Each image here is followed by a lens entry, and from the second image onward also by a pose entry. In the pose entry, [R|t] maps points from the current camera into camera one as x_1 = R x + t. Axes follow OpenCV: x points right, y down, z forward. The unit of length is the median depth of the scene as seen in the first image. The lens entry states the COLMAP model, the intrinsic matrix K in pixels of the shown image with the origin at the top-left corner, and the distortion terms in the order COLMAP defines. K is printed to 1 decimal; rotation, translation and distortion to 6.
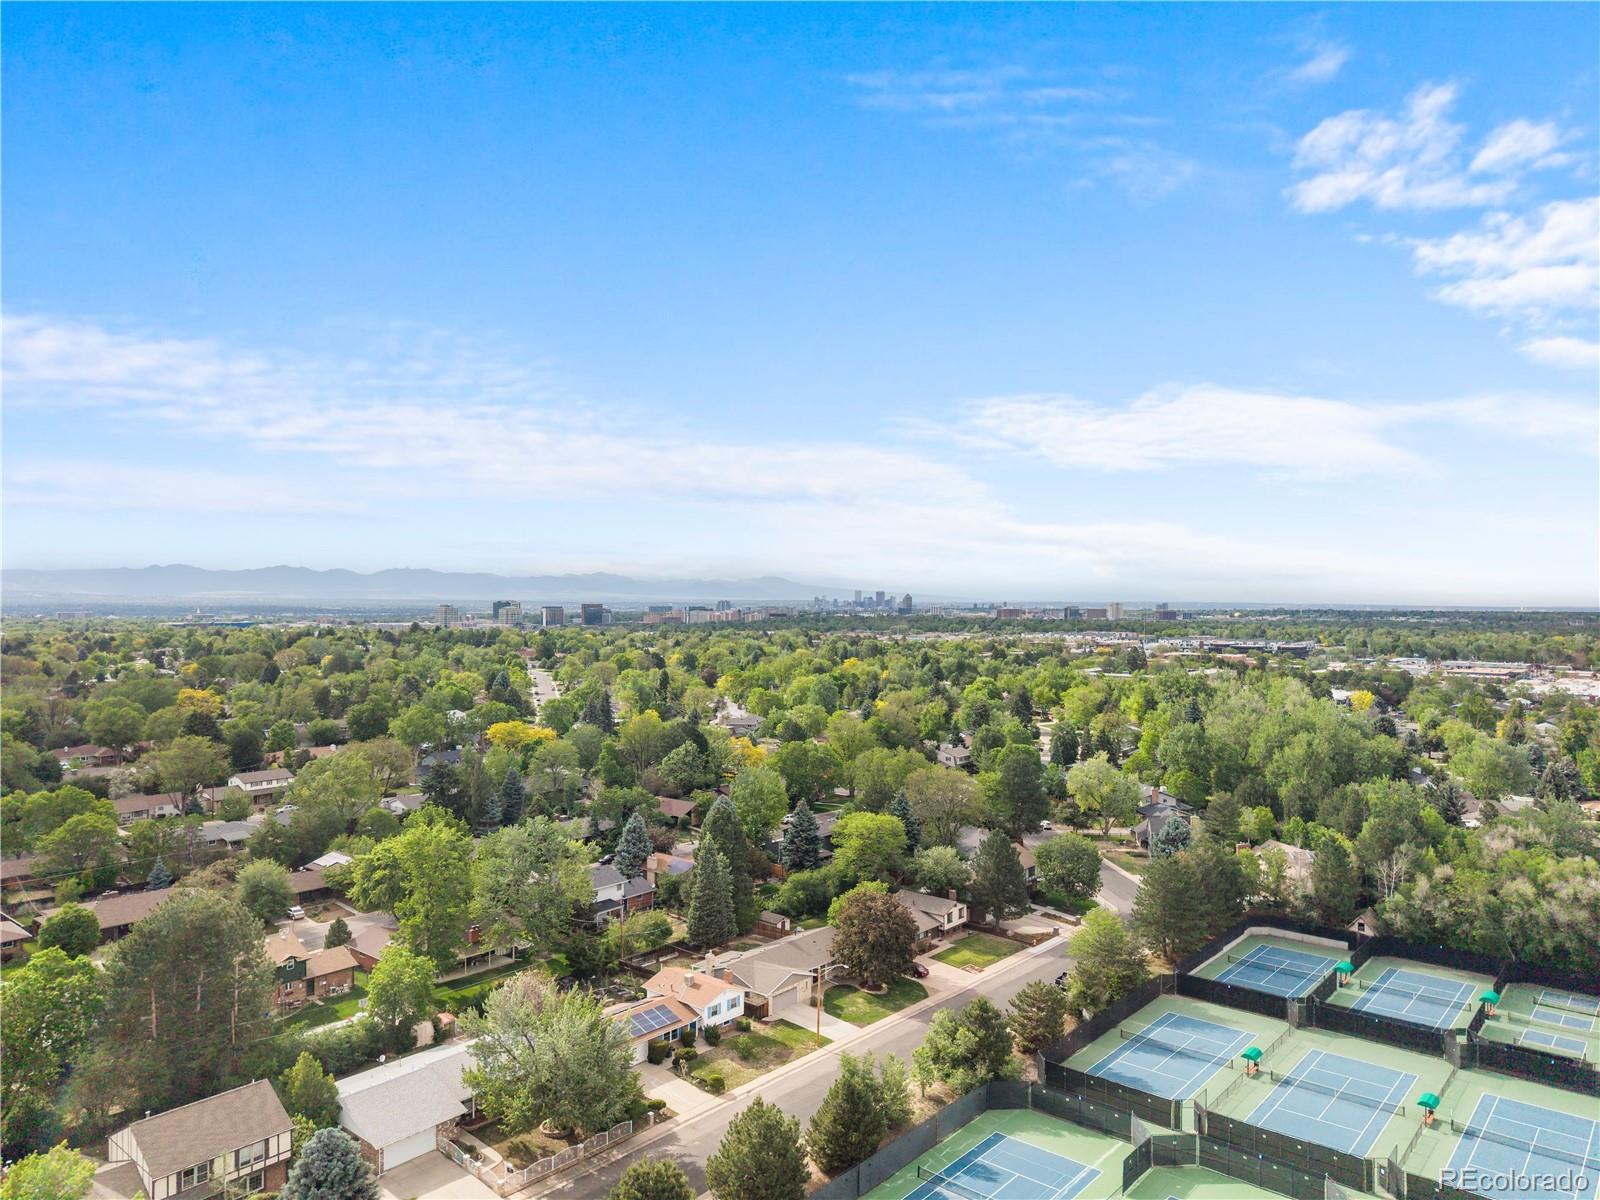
lens RADIAL K [[1079.6, 0, 807.6], [0, 1079.6, 600.9], [0, 0, 1]] dist [0.027688, -0.034255]
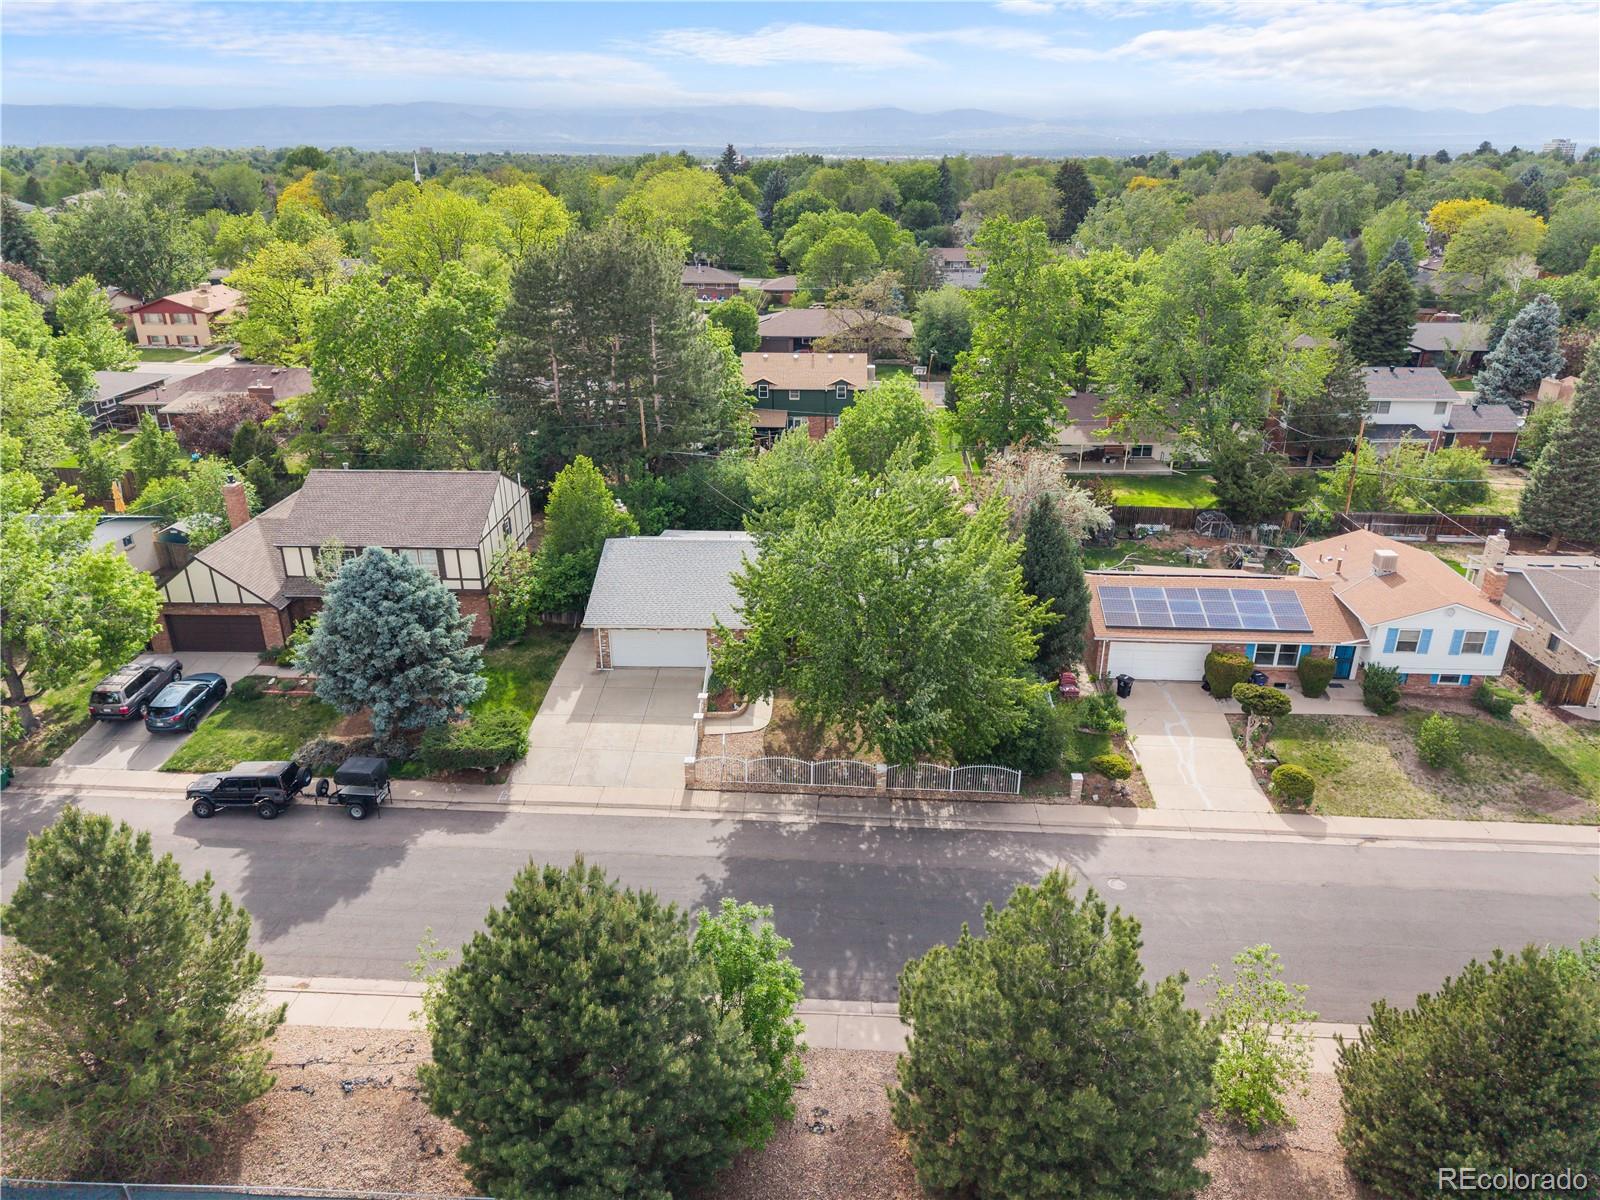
lens RADIAL K [[1079.6, 0, 795.3], [0, 1079.6, 616.4], [0, 0, 1]] dist [0.027688, -0.034255]
pose [[0.612944, 0.314058, -0.725029, 0.074661], [-0.001758, 0.918152, 0.396226, 0.206375], [0.790125, -0.241590, 0.563327, 0.587790]]
